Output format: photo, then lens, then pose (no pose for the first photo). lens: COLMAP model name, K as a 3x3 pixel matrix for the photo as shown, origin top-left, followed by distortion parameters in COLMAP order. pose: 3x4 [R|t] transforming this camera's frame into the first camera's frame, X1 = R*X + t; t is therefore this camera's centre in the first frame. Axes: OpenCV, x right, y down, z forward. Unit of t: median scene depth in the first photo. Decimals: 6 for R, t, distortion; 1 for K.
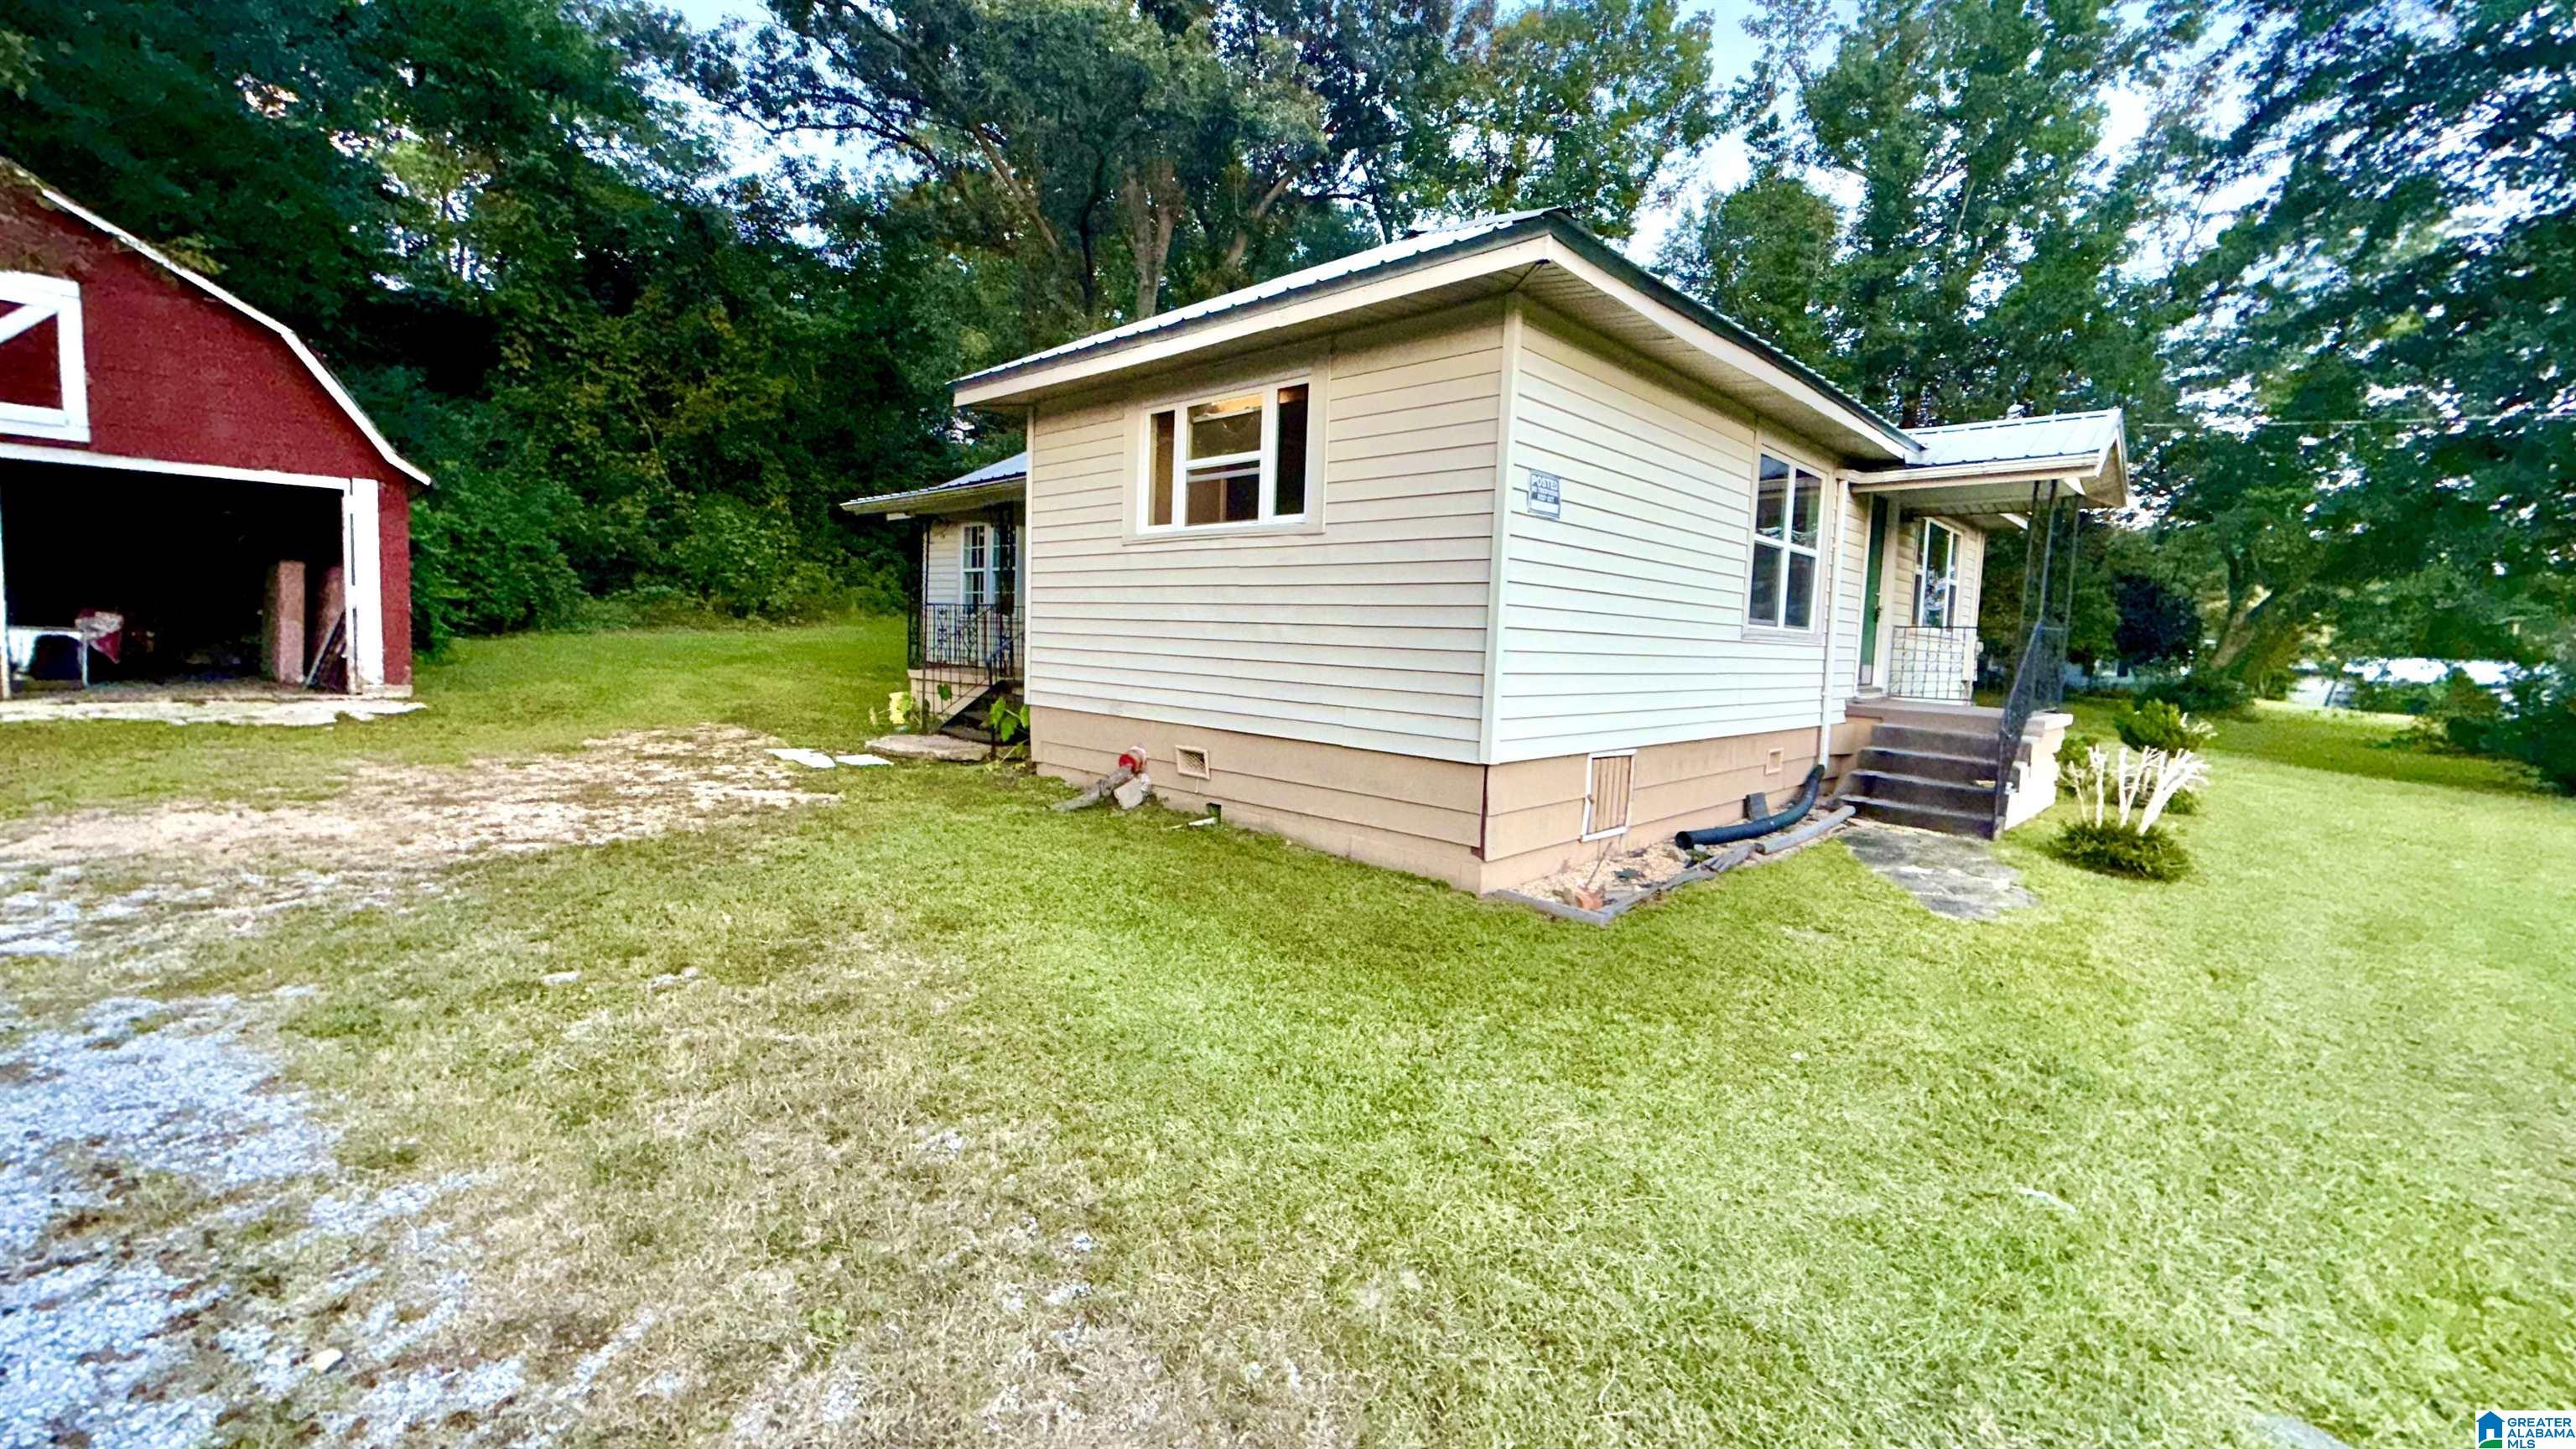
lens RADIAL K [[1027.5, 0, 1283.3], [0, 1027.5, 725.0], [0, 0, 1]] dist [-0.001759, -0.000045]
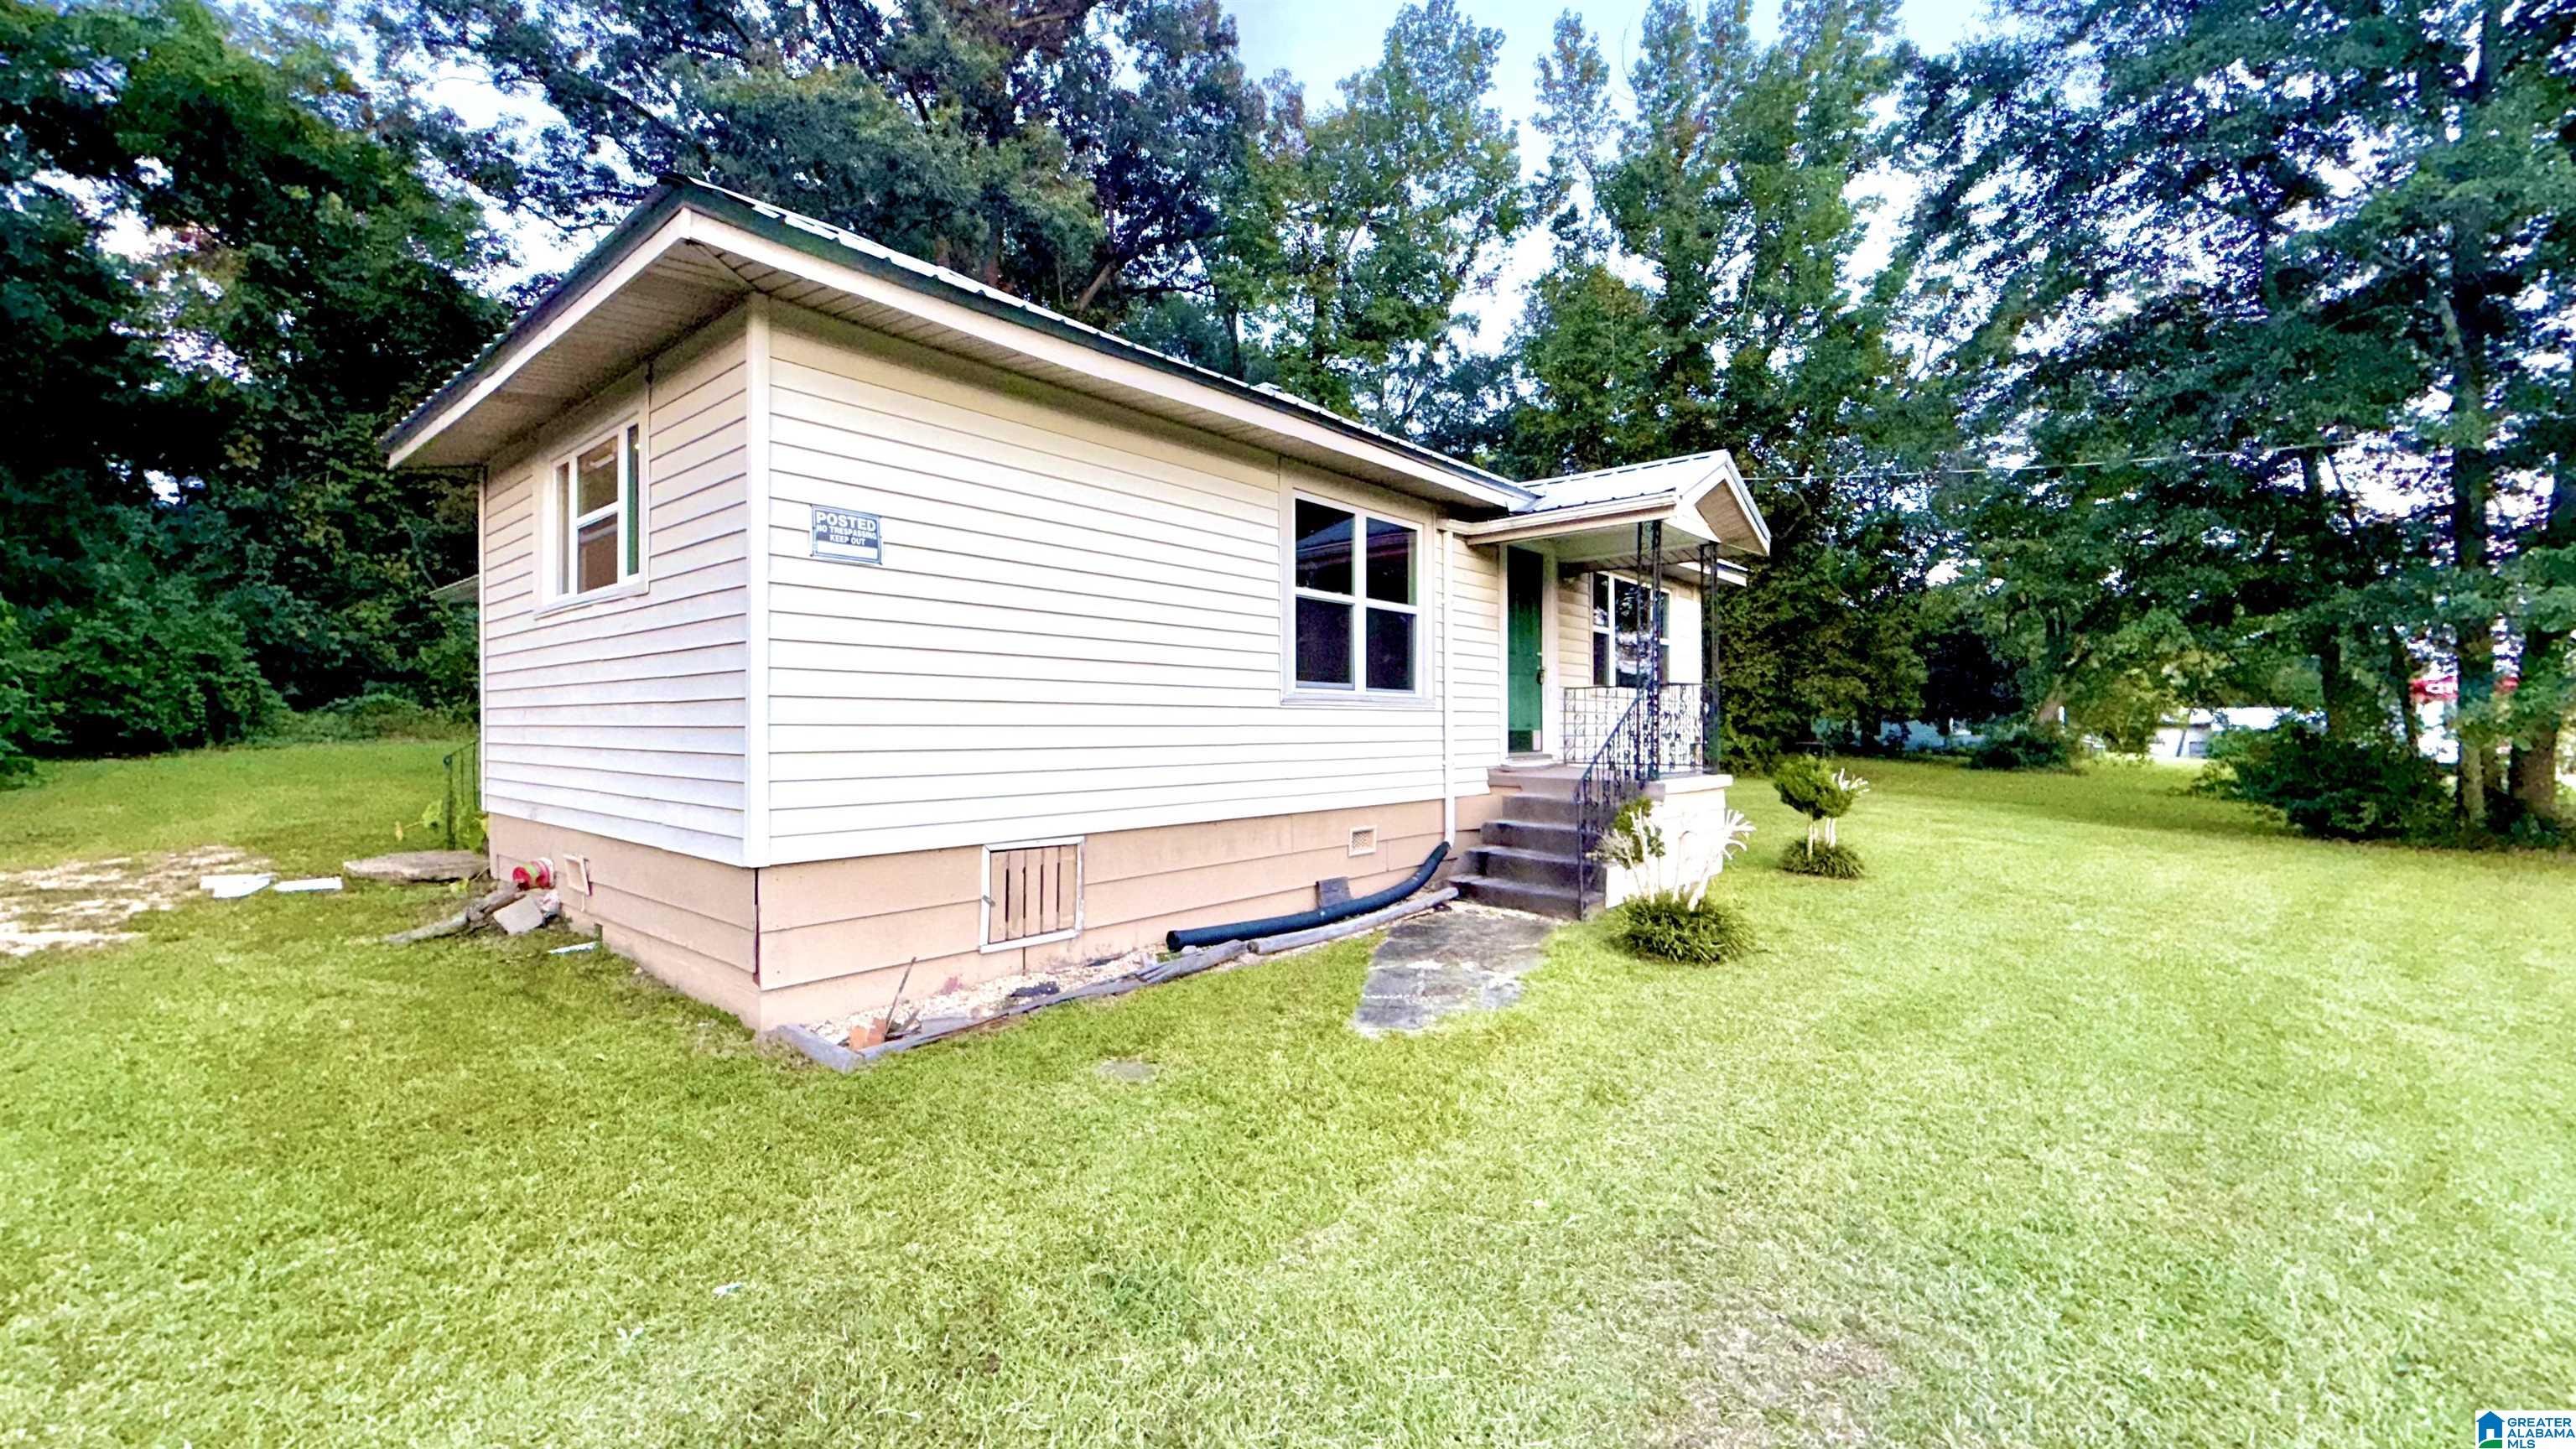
lens RADIAL K [[1027.5, 0, 1283.3], [0, 1027.5, 725.0], [0, 0, 1]] dist [-0.001759, -0.000045]
pose [[0.997601, -0.036044, 0.059095, 0.130379], [0.041009, 0.995530, -0.085080, 0.003013], [-0.055764, 0.087299, 0.994620, 0.040245]]
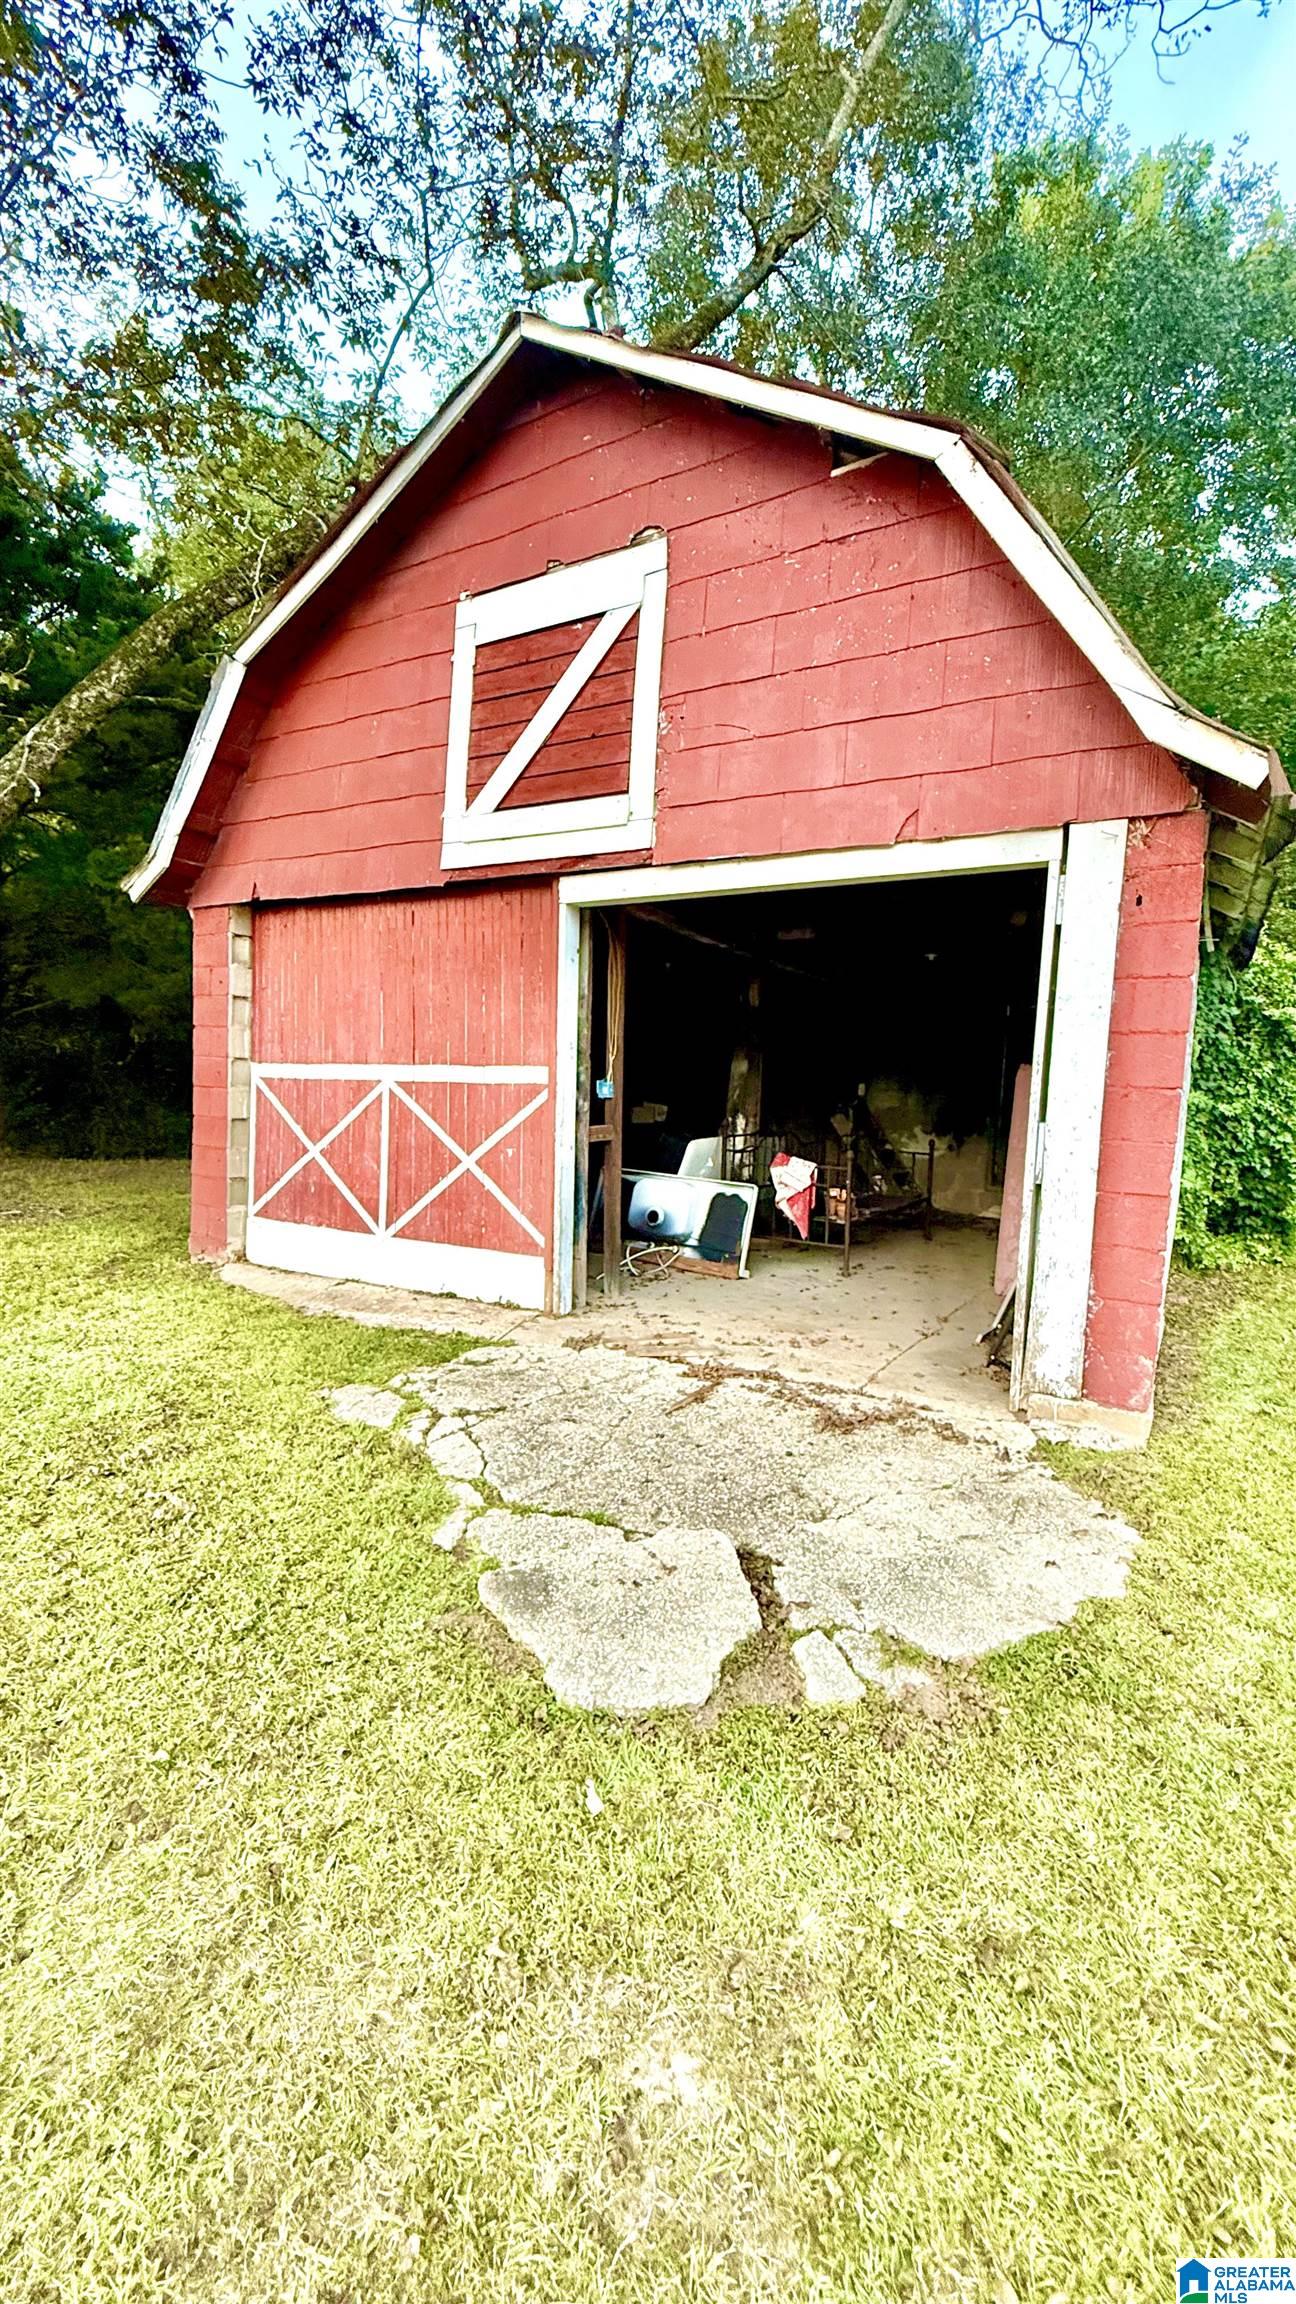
lens RADIAL K [[919.0, 0, 646.1], [0, 919.0, 1167.2], [0, 0, 1]] dist [-0.001759, -0.000045]
pose [[0.243717, 0.049958, -0.968559, -0.483148], [-0.116933, 0.992901, 0.021790, -0.085977], [0.962771, 0.107946, 0.247828, 0.610105]]
